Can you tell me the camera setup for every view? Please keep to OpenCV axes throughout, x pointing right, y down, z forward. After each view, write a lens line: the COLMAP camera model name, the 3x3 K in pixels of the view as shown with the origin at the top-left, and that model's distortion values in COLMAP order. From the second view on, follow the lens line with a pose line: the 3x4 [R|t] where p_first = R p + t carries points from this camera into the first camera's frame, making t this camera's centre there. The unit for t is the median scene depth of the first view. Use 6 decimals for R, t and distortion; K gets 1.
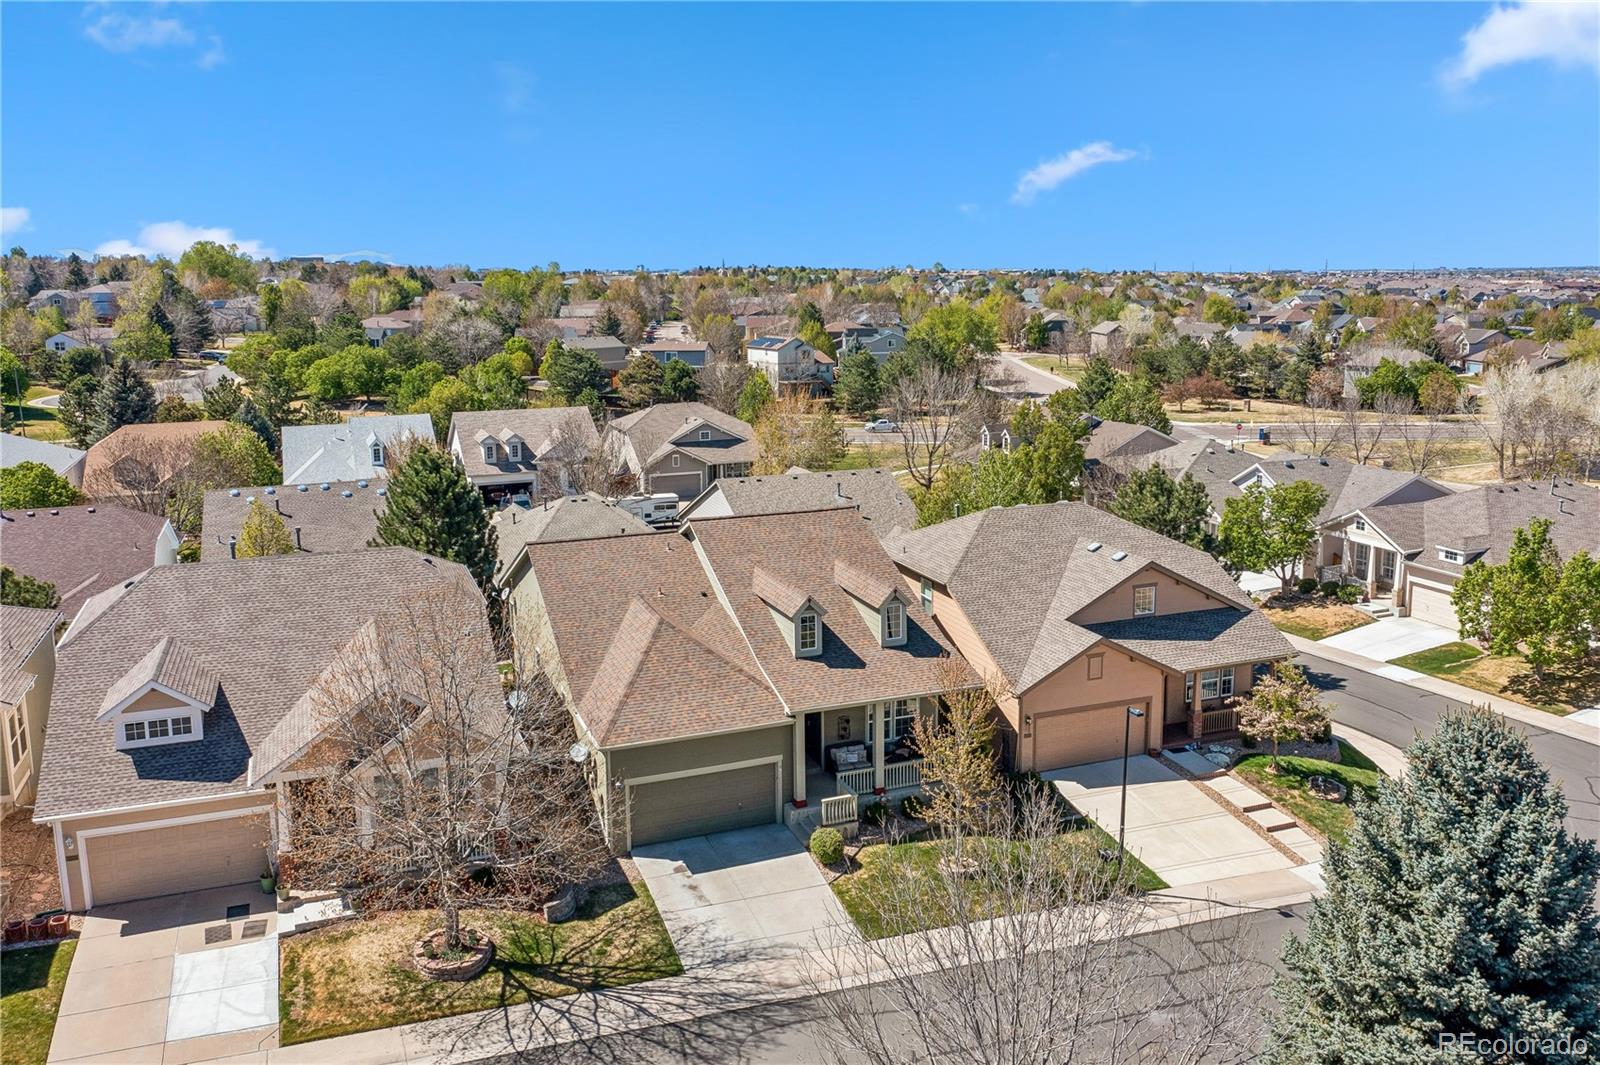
lens RADIAL K [[1300.0, 0, 800.0], [0, 1300.0, 532.5], [0, 0, 1]] dist [-0.014217, -0.004071]
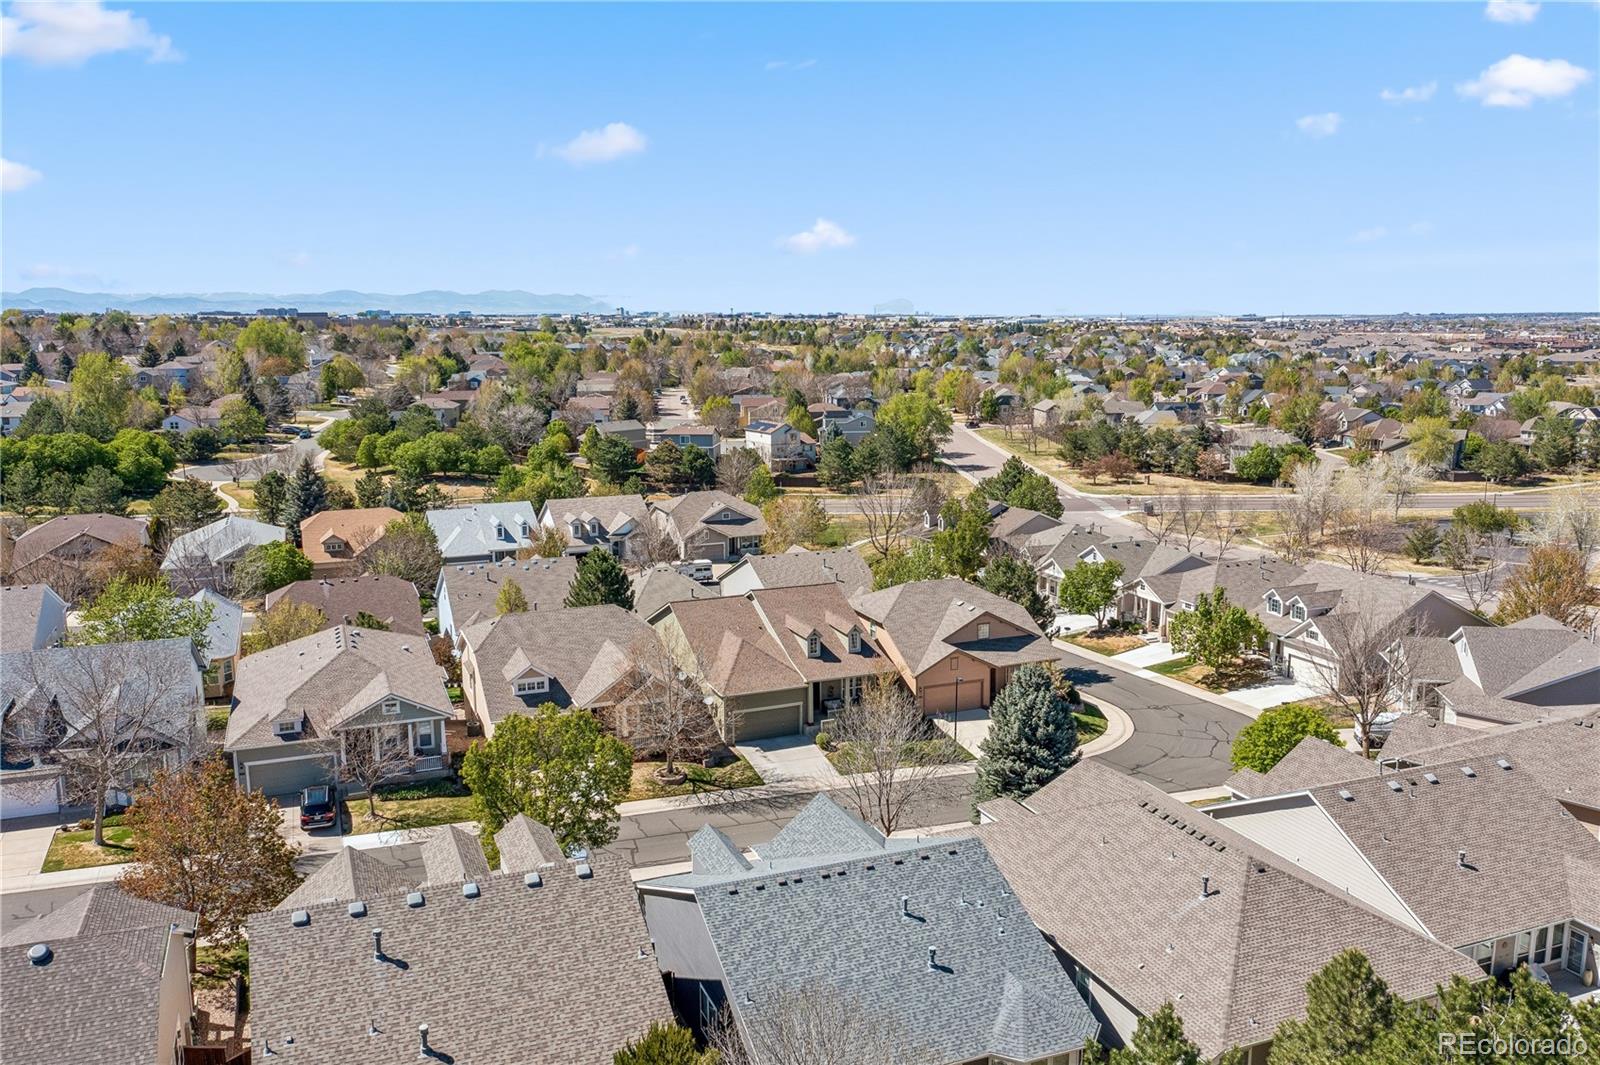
lens RADIAL K [[1300.0, 0, 800.0], [0, 1300.0, 532.5], [0, 0, 1]] dist [-0.014217, -0.004071]
pose [[0.999841, 0.000882, 0.017824, -0.035527], [-0.000348, 0.999551, -0.029969, -0.028815], [-0.017843, 0.029958, 0.999392, -0.735919]]
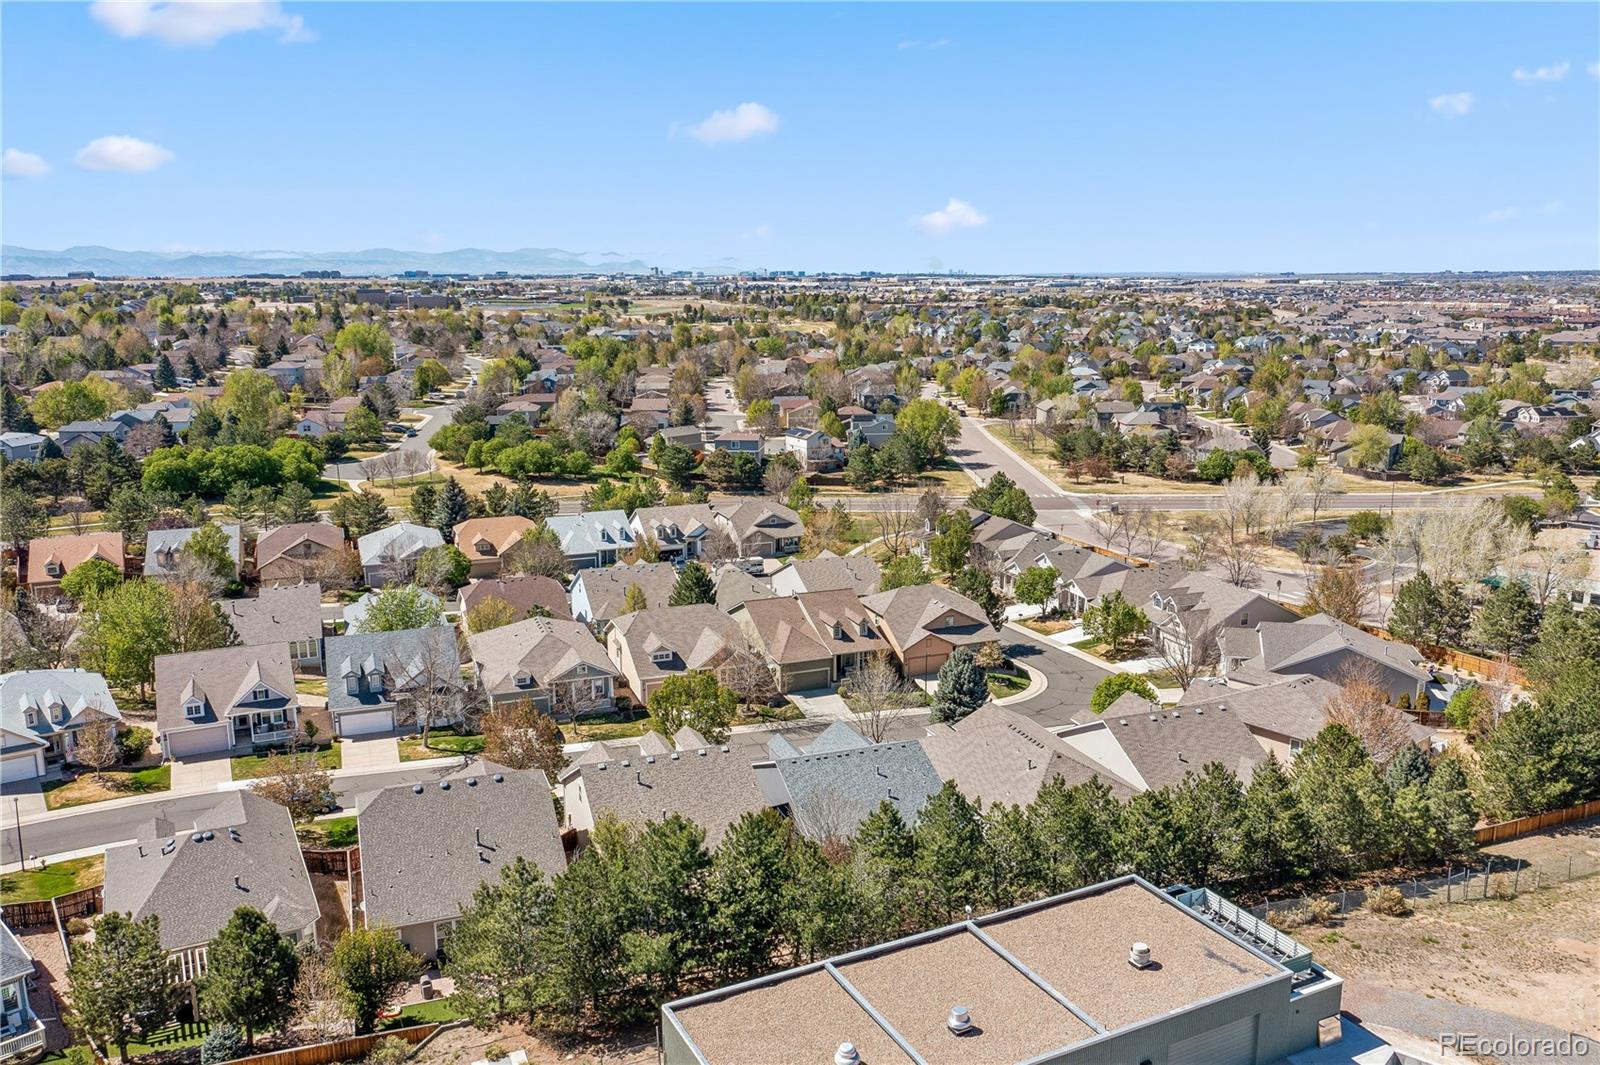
lens RADIAL K [[1302.7, 0, 795.3], [0, 1302.7, 528.7], [0, 0, 1]] dist [-0.002078, -0.004218]
pose [[0.999932, 0.005044, -0.010472, -0.043889], [-0.005041, 0.999987, 0.000317, -0.121728], [0.010474, -0.000264, 0.999945, -1.522368]]
